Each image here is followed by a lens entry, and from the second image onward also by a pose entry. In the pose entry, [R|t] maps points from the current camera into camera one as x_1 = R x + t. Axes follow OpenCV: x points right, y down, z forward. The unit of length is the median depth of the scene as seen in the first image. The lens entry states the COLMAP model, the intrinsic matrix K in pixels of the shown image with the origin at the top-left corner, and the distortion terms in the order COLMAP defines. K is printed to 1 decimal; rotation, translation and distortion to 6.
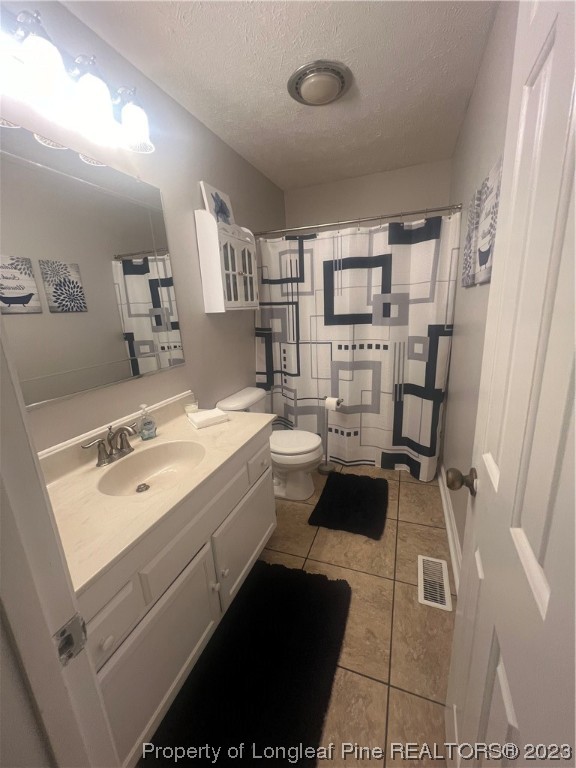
lens RADIAL K [[305.0, 0, 290.8], [0, 305.0, 381.9], [0, 0, 1]] dist [-0.002101, -0.000552]
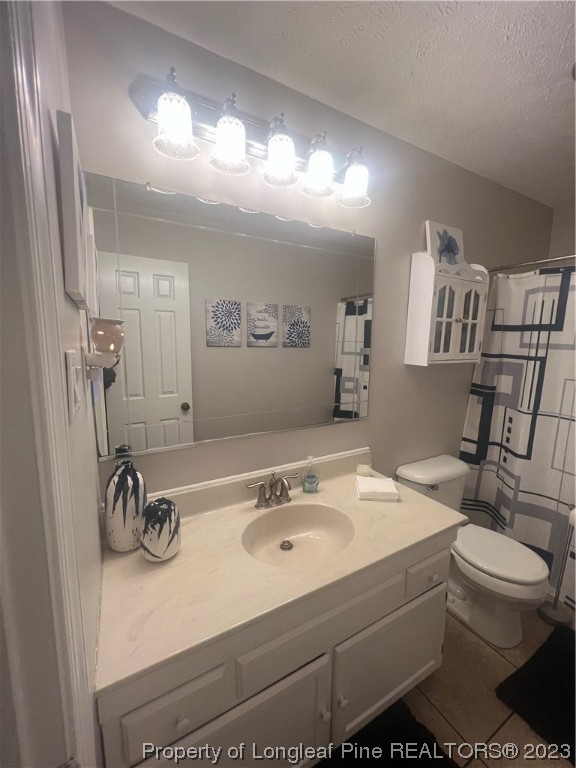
lens RADIAL K [[308.8, 0, 287.3], [0, 308.8, 385.9], [0, 0, 1]] dist [0.000527, -0.000714]
pose [[0.762272, 0.147573, -0.630209, 0.028953], [-0.203555, 0.978916, -0.016983, -0.065761], [0.614416, 0.141227, 0.776239, 0.086498]]
